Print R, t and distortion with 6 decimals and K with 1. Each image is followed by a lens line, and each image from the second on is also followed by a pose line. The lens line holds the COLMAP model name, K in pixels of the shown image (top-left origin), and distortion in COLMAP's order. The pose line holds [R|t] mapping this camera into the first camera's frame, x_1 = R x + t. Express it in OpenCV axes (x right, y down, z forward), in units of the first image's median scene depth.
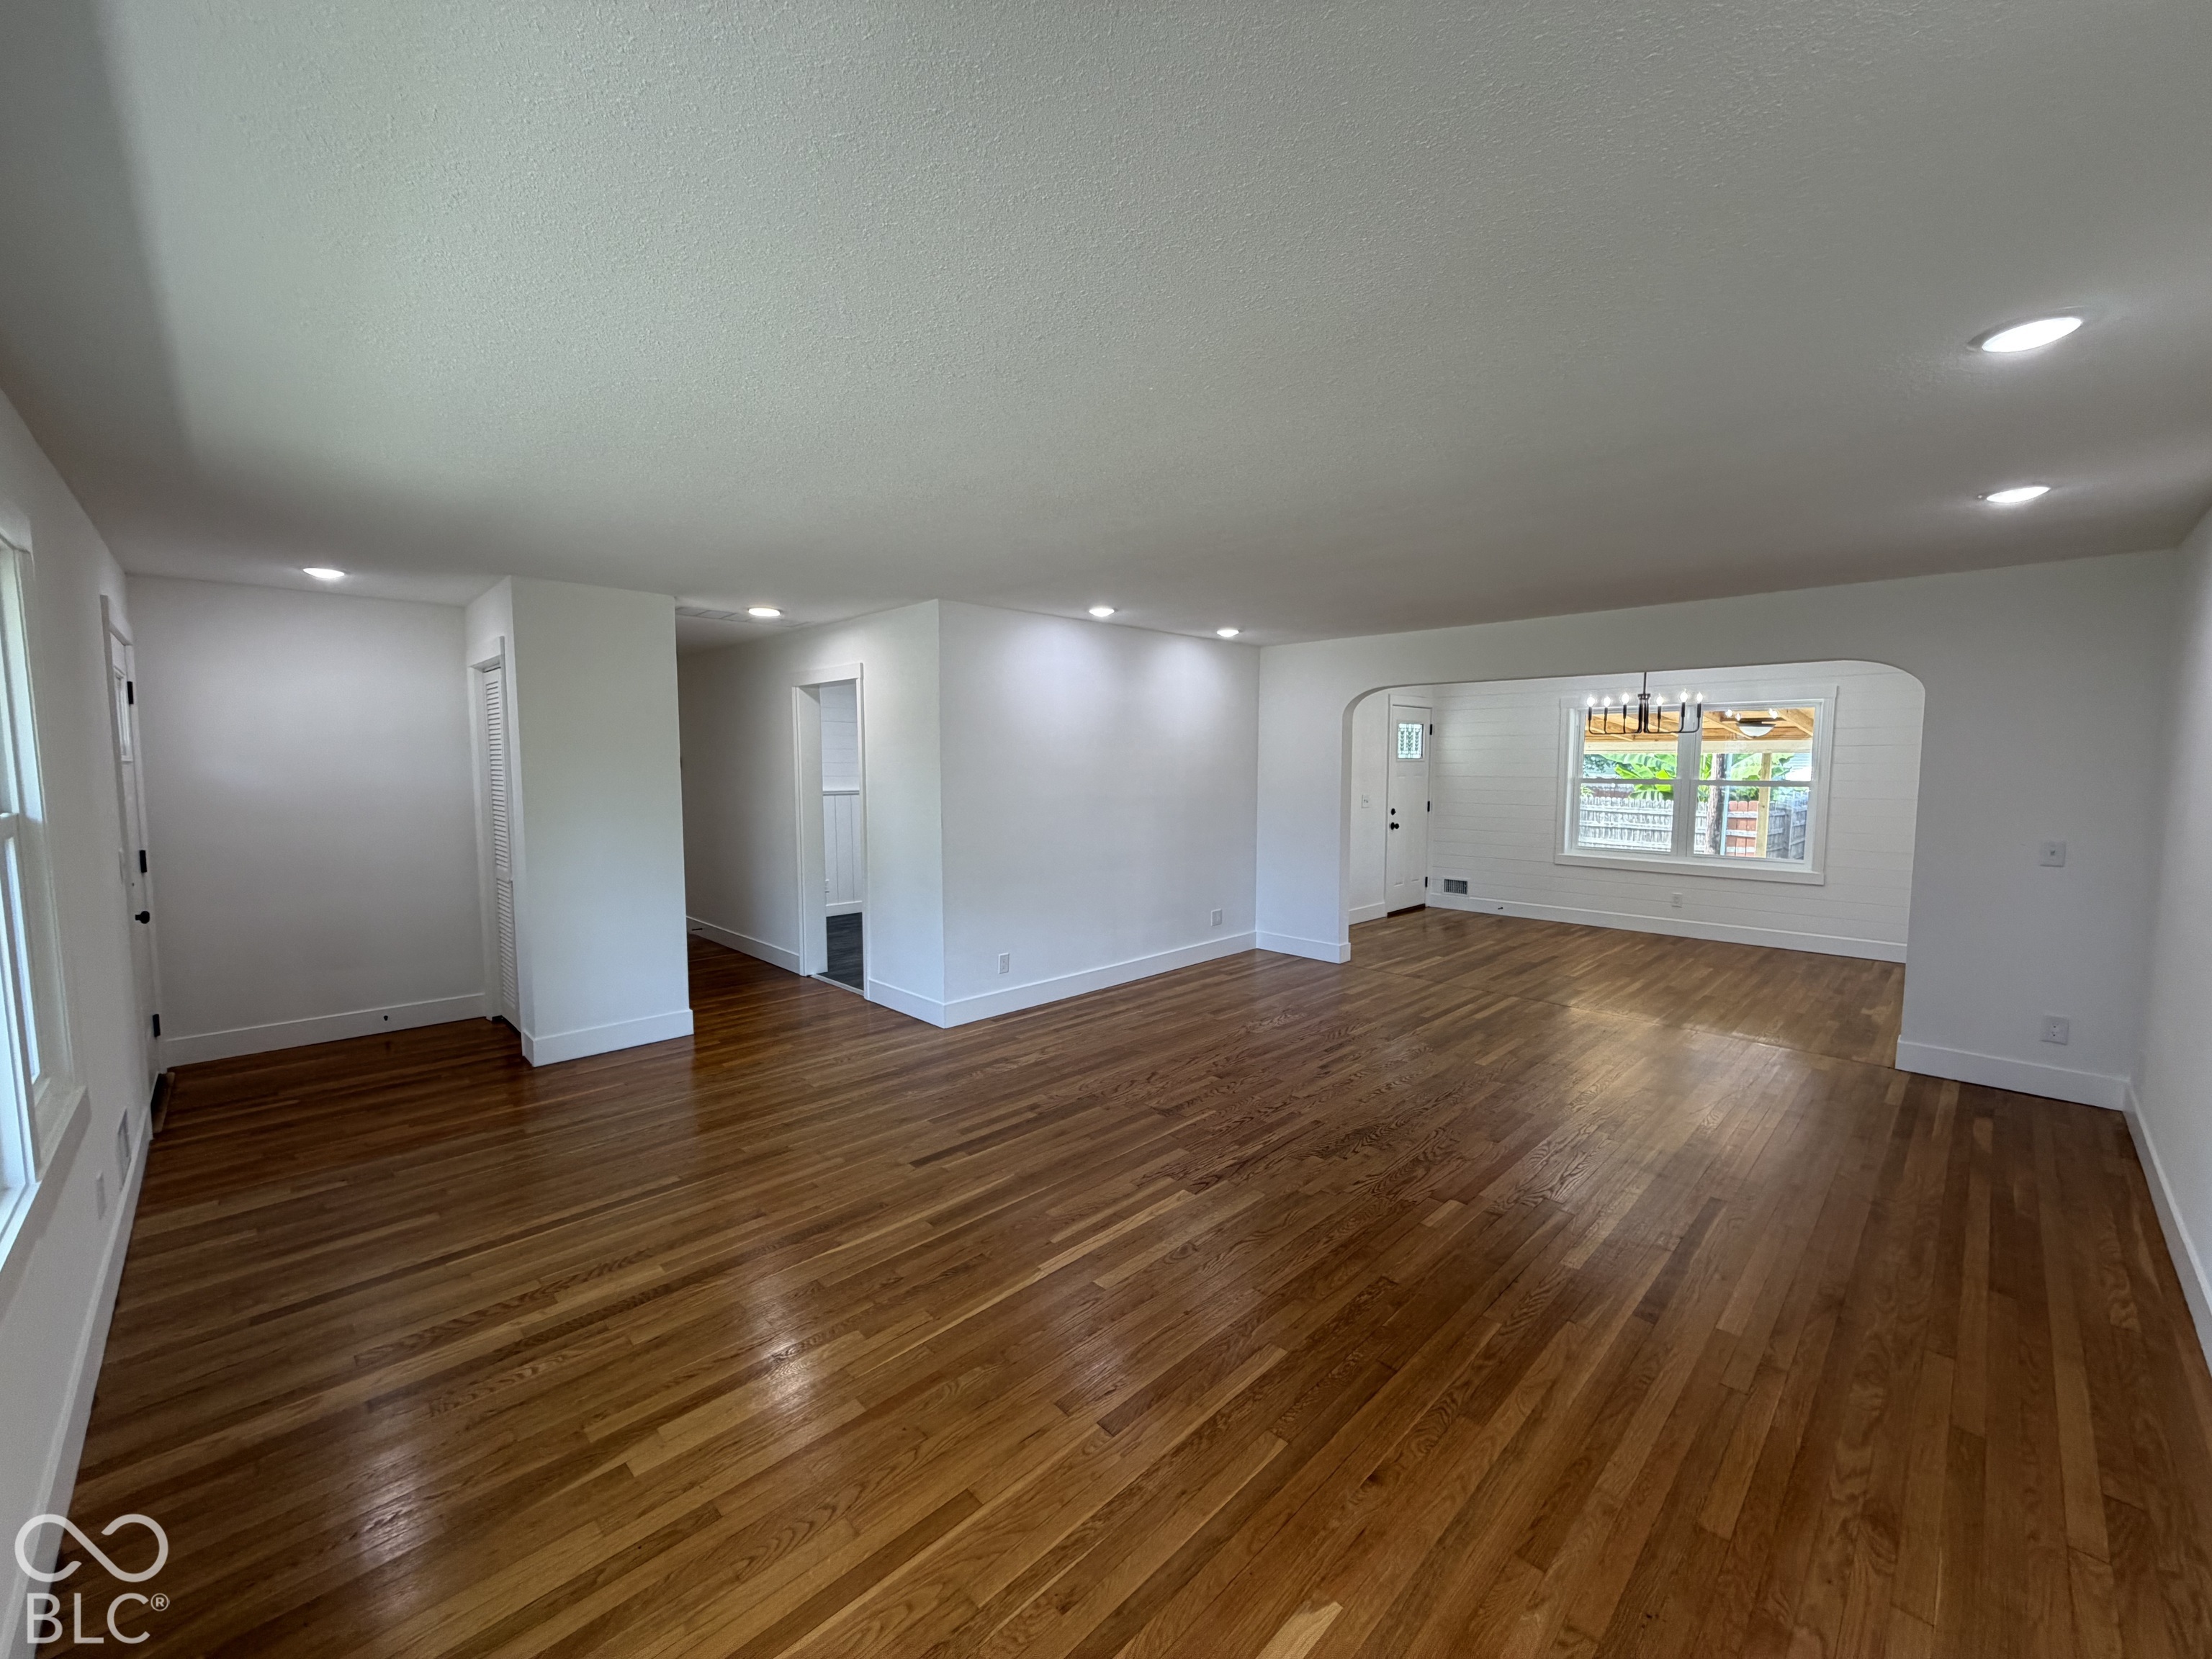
lens RADIAL K [[886.7, 0, 1103.6], [0, 886.7, 833.4], [0, 0, 1]] dist [0.003328, -0.001483]
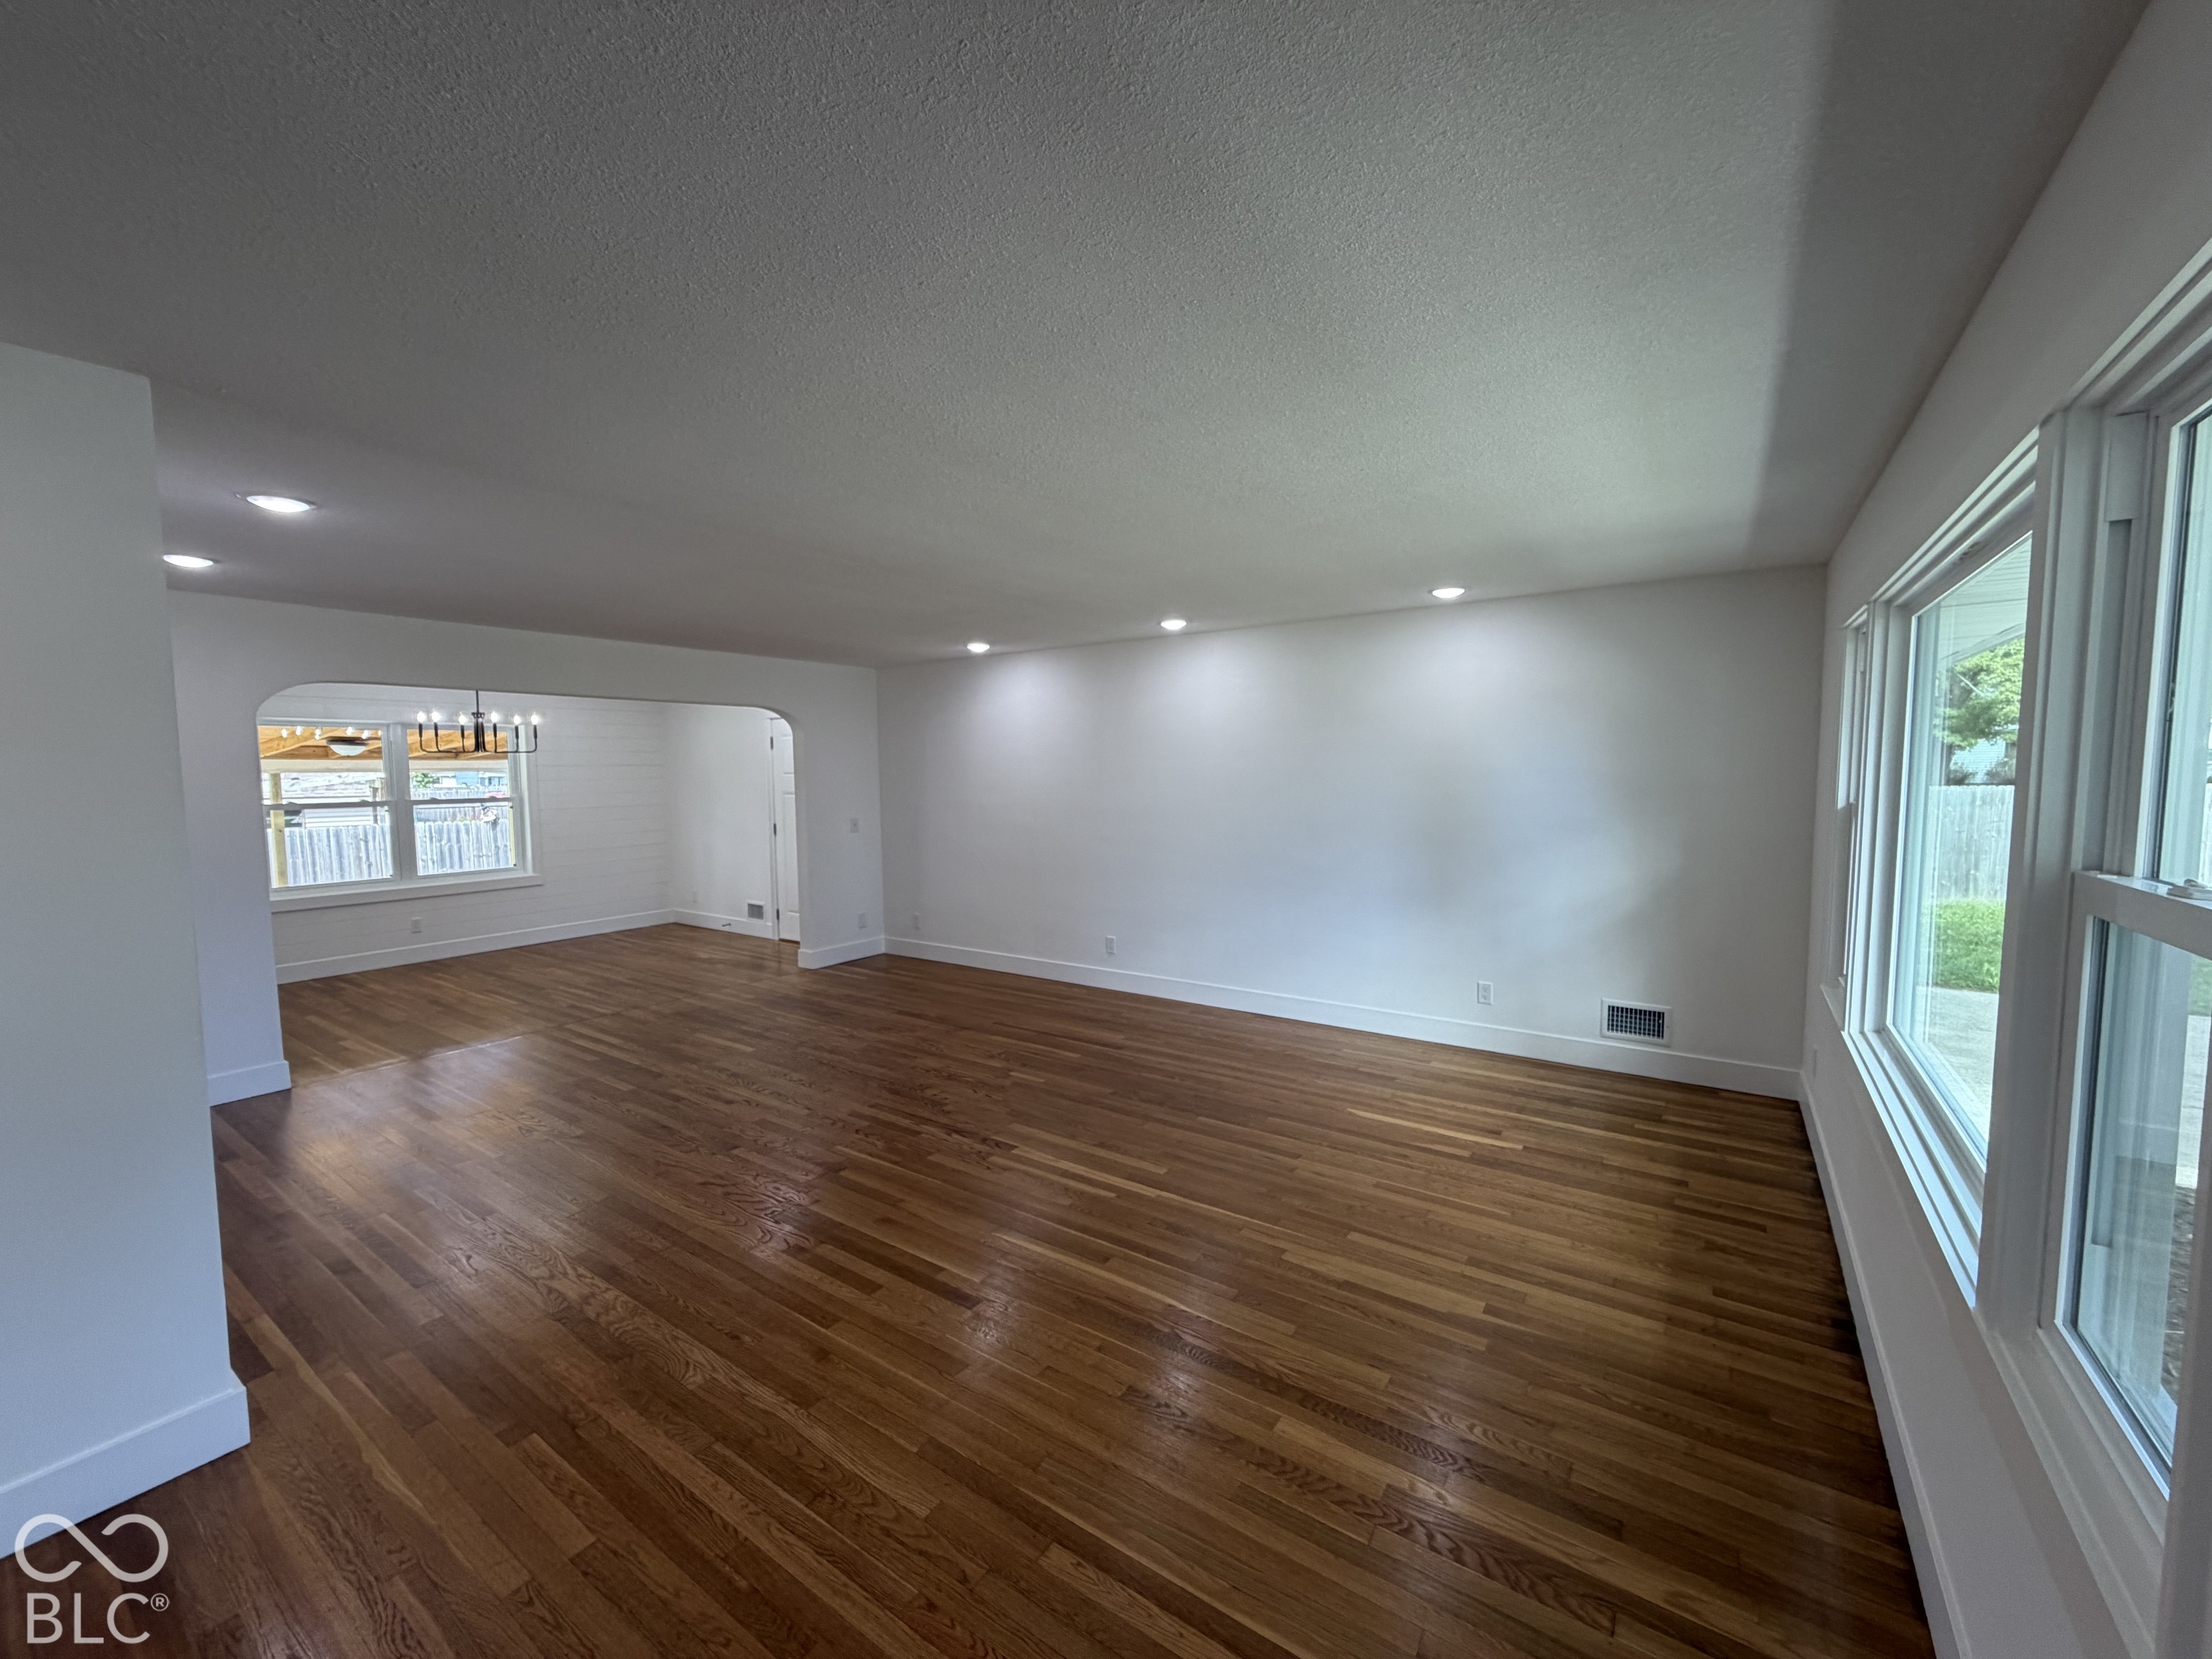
lens RADIAL K [[886.7, 0, 1101.3], [0, 886.7, 832.1], [0, 0, 1]] dist [0.003328, -0.001483]
pose [[-0.195498, -0.068048, 0.978340, -0.858575], [0.093599, 0.991741, 0.087684, -0.079304], [-0.976227, 0.108714, -0.187514, 0.890318]]
